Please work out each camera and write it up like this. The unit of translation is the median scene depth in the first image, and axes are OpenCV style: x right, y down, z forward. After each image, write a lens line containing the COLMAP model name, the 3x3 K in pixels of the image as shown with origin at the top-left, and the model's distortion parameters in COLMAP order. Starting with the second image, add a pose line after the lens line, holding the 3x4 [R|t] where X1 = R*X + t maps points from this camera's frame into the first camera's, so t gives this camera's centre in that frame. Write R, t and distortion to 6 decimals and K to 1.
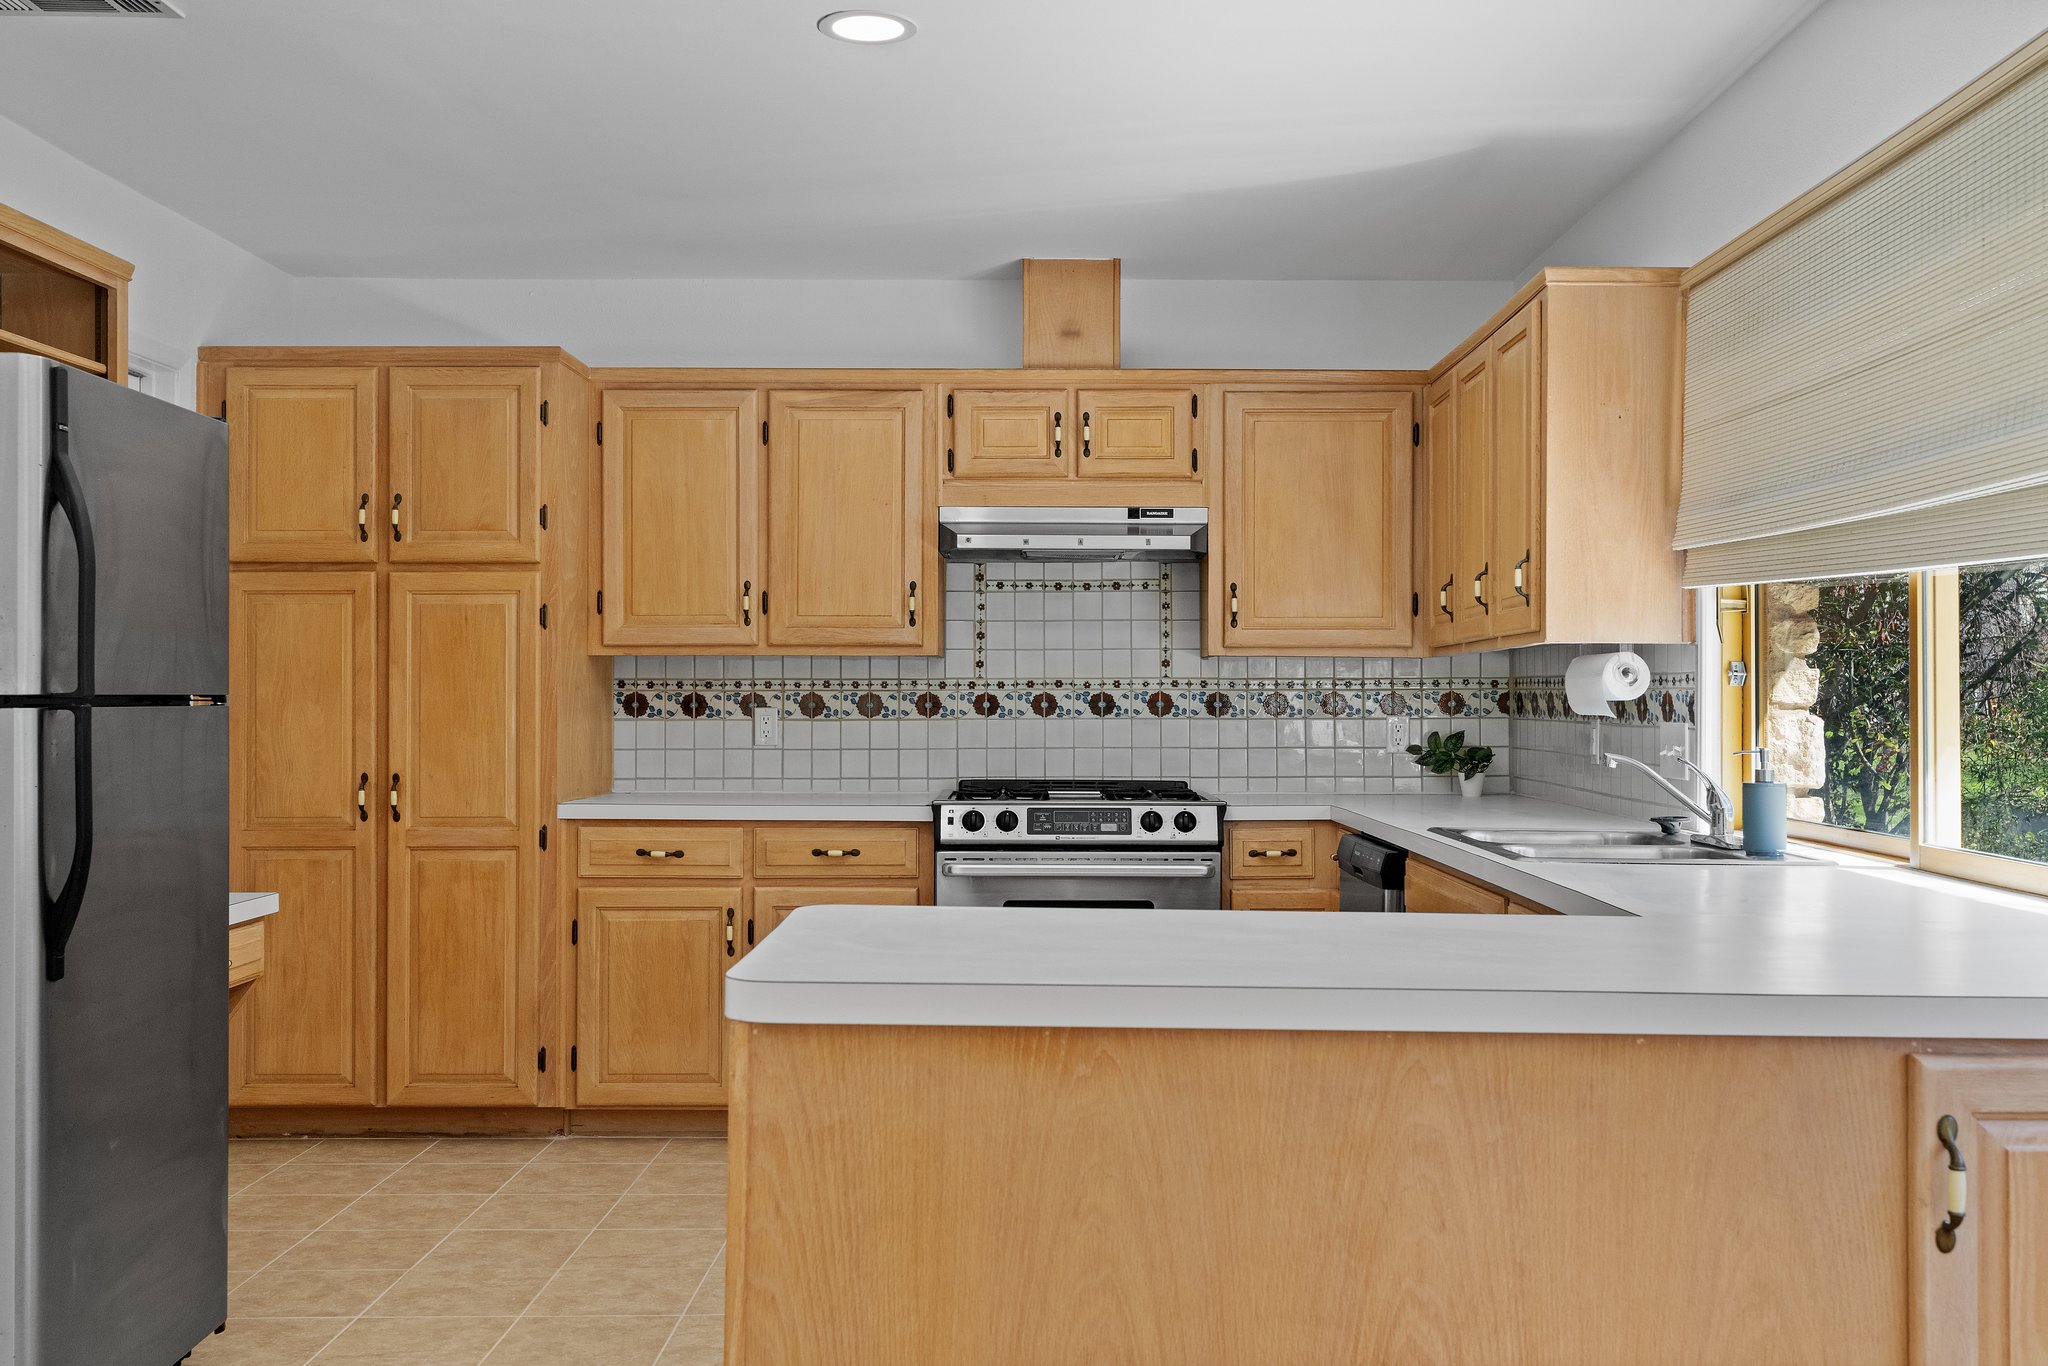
lens RADIAL K [[2003.1, 0, 1025.6], [0, 2003.1, 671.3], [0, 0, 1]] dist [0.012961, 0.003130]
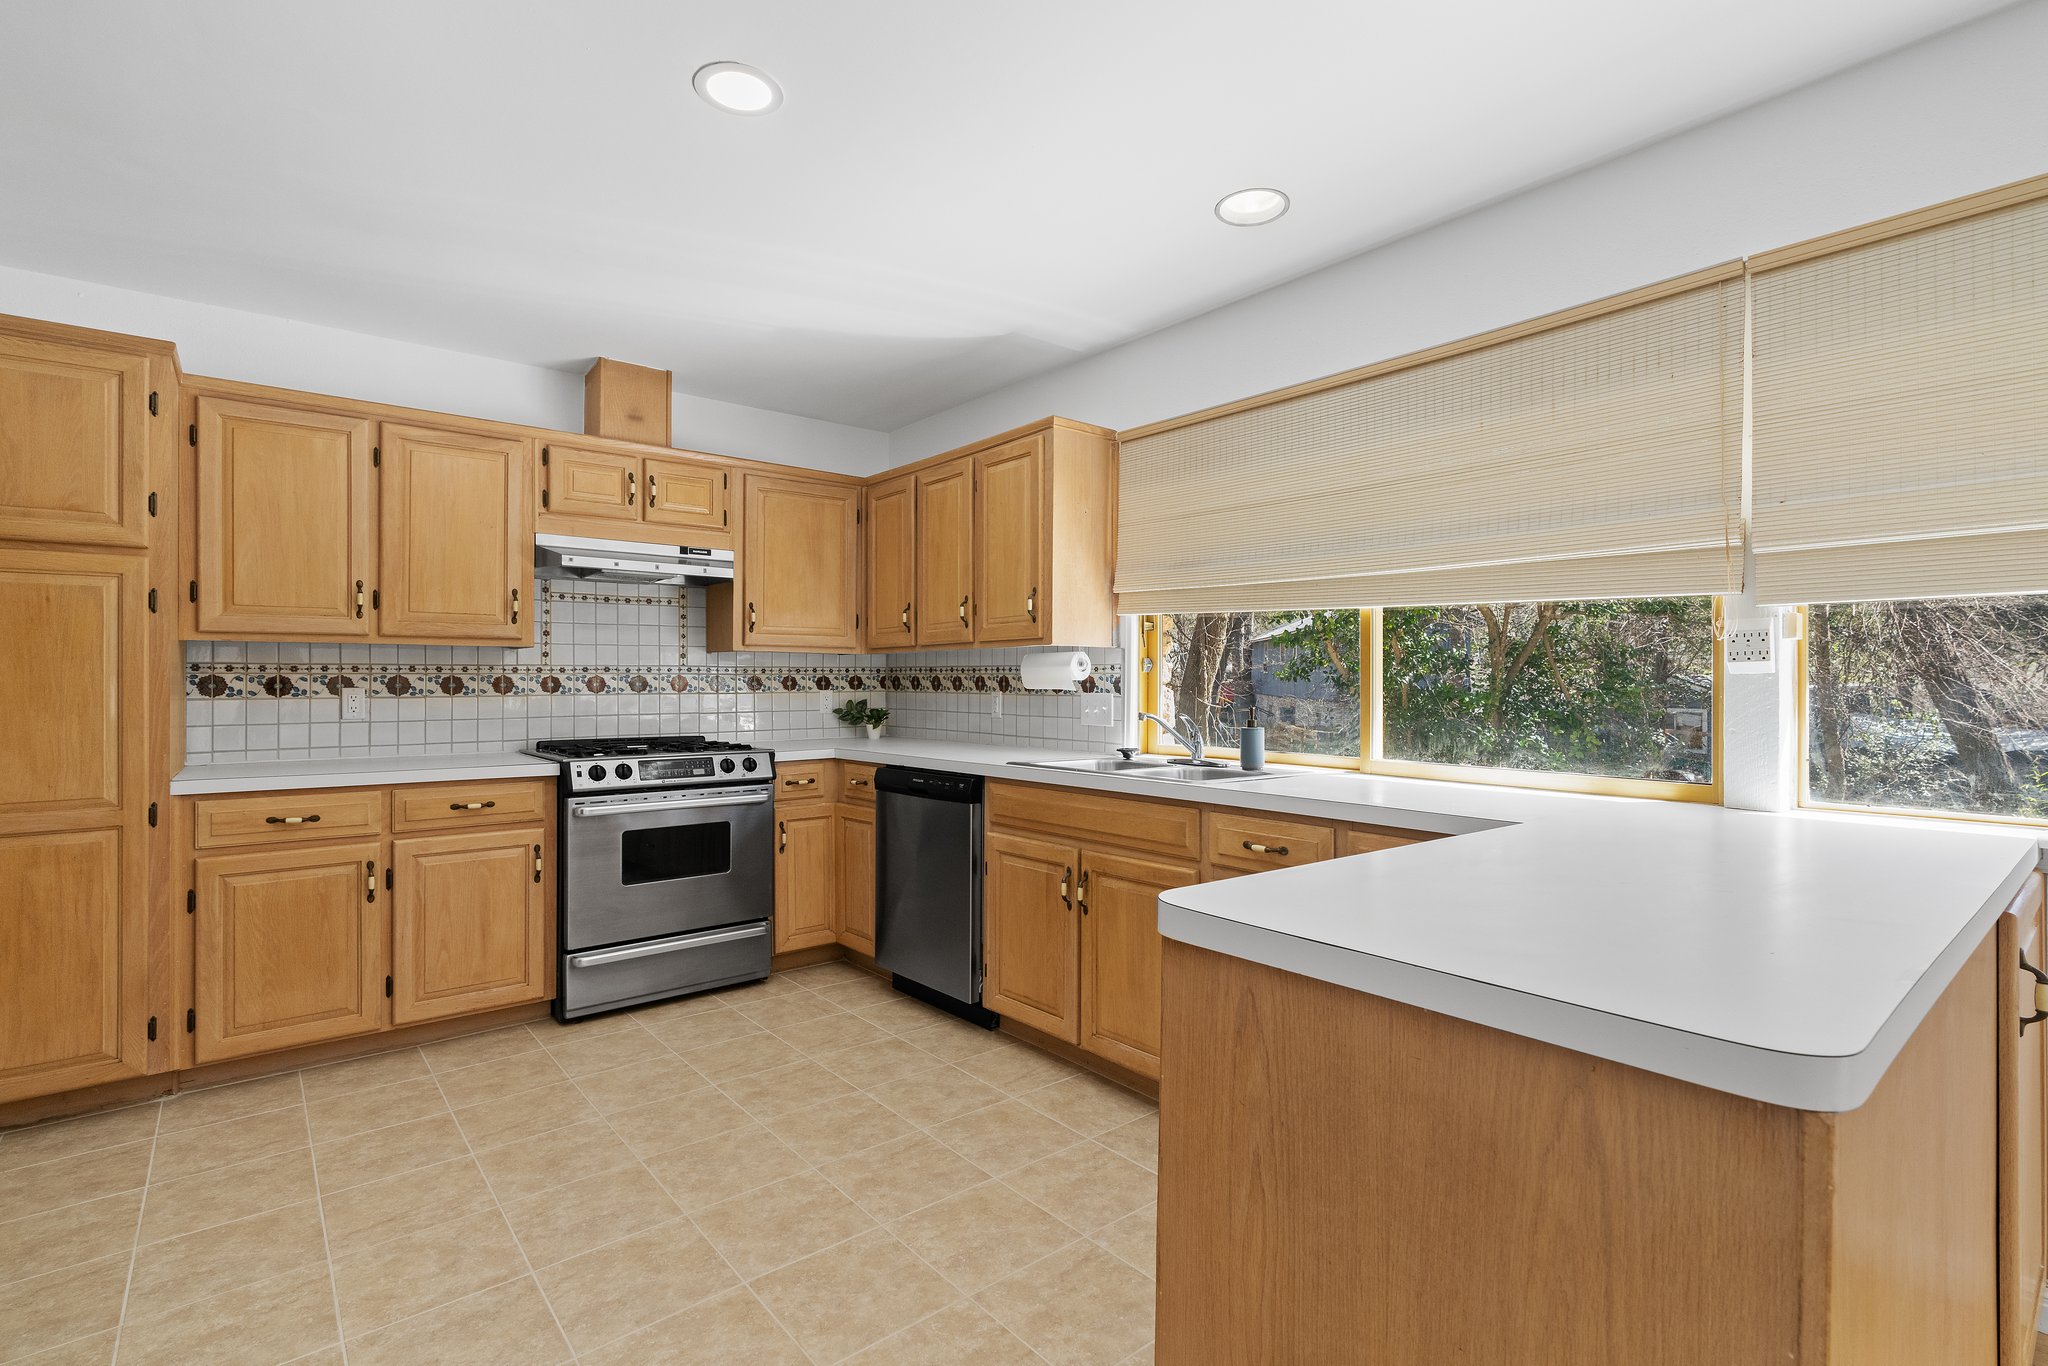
lens RADIAL K [[968.5, 0, 1017.9], [0, 968.5, 676.6], [0, 0, 1]] dist [-0.002227, 0.001634]
pose [[0.769332, 0.001261, 0.638848, -0.205463], [-0.007429, 0.999948, 0.006973, 0.004656], [-0.638806, -0.010111, 0.769301, 0.315015]]
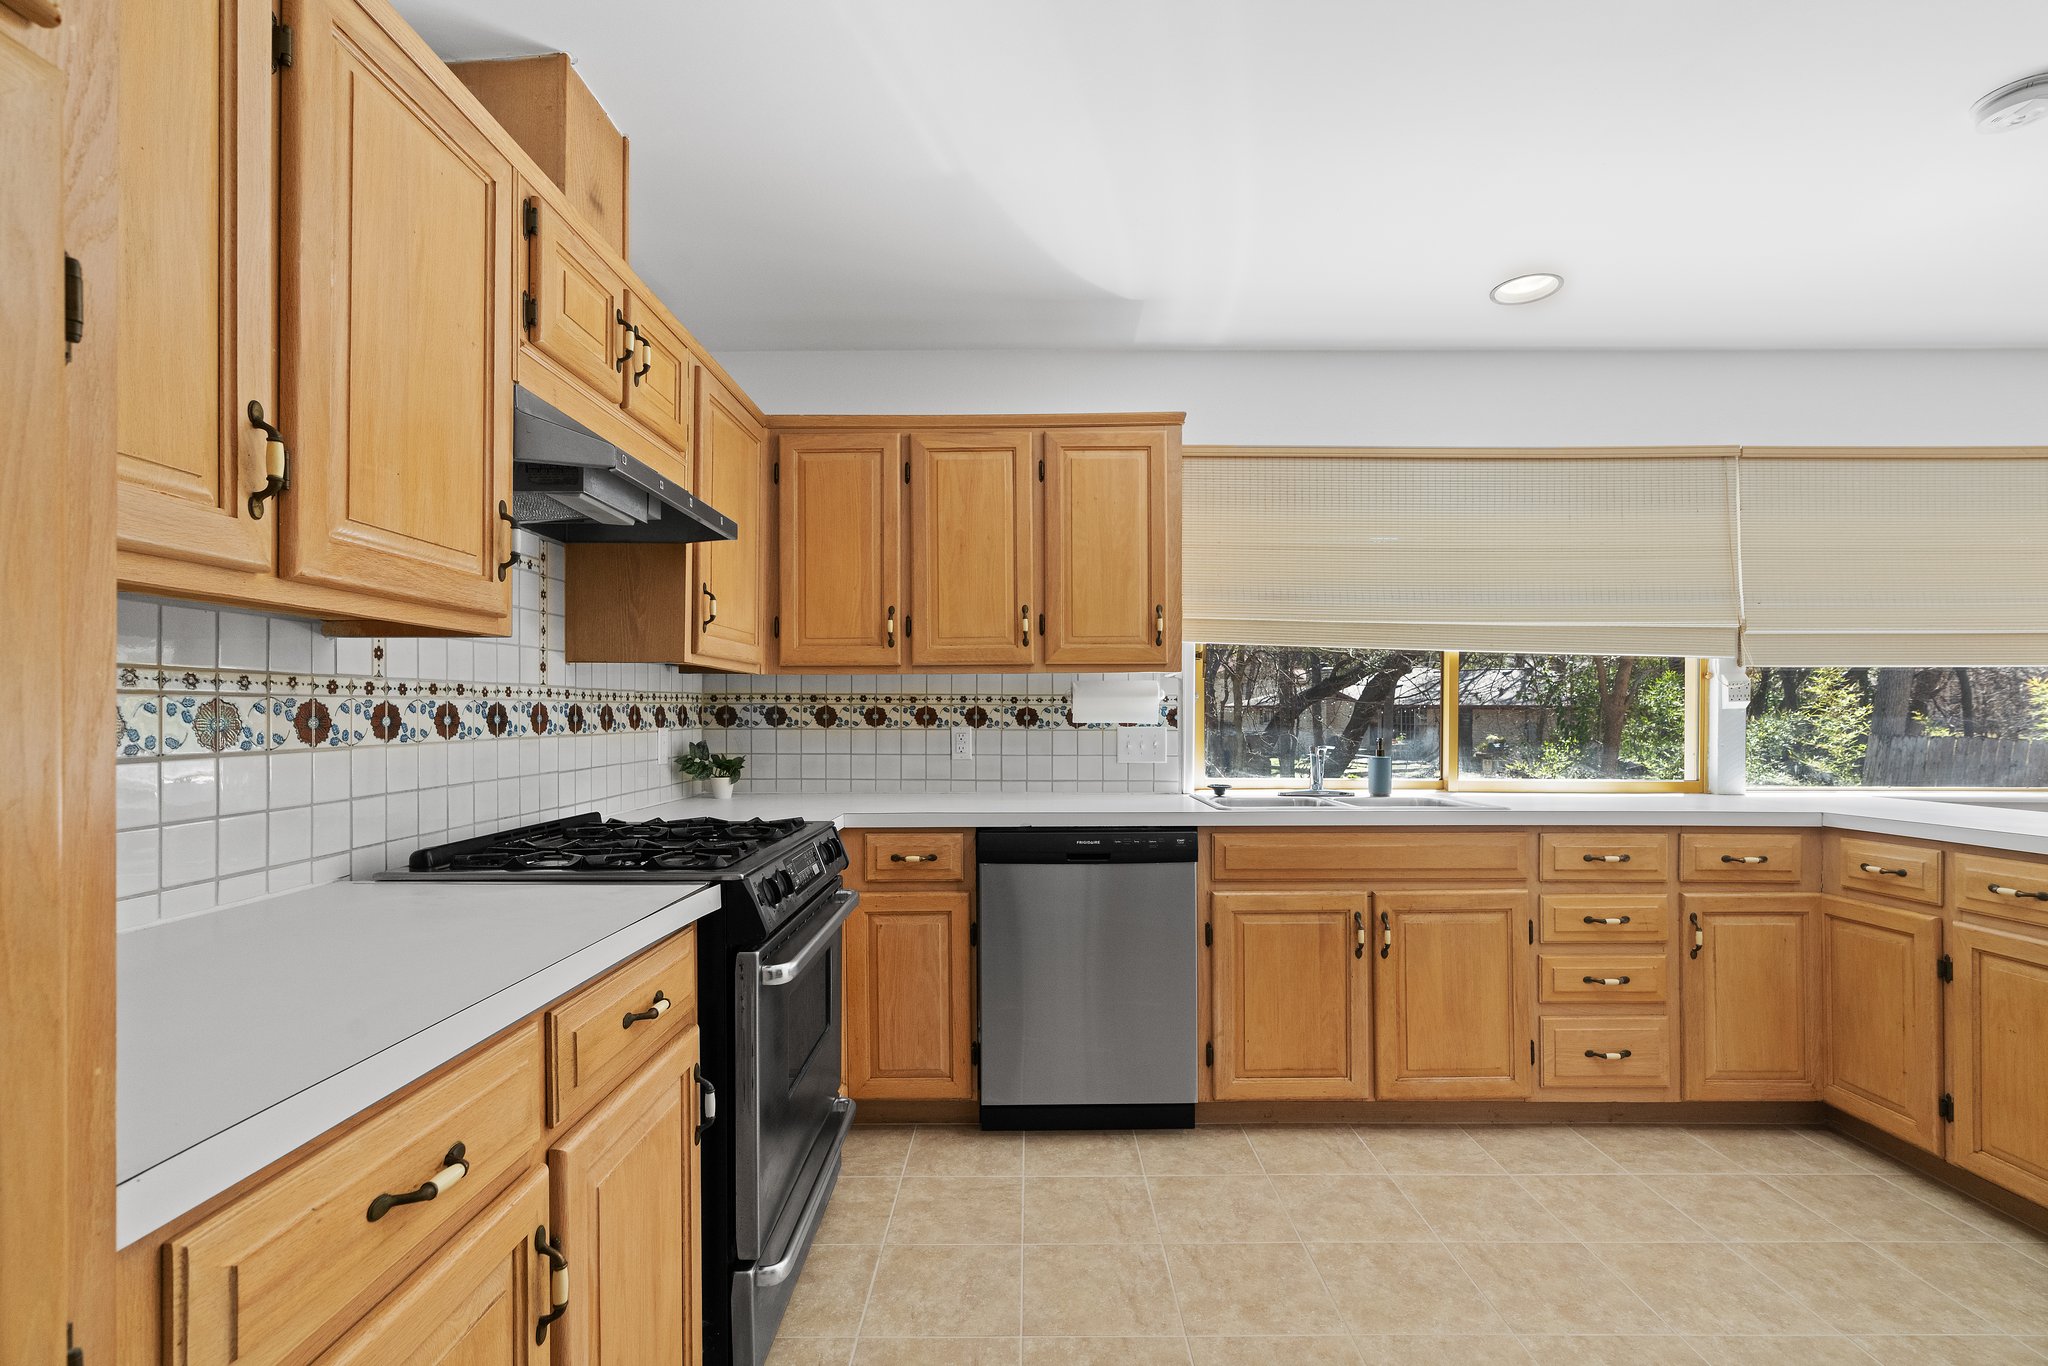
lens RADIAL K [[942.1, 0, 1033.7], [0, 942.1, 714.3], [0, 0, 1]] dist [-0.002312, 0.000175]
pose [[-0.010596, -0.002438, 0.999941, -0.321126], [-0.013234, 0.999910, 0.002298, 0.011992], [-0.999856, -0.013209, -0.010627, 0.856534]]
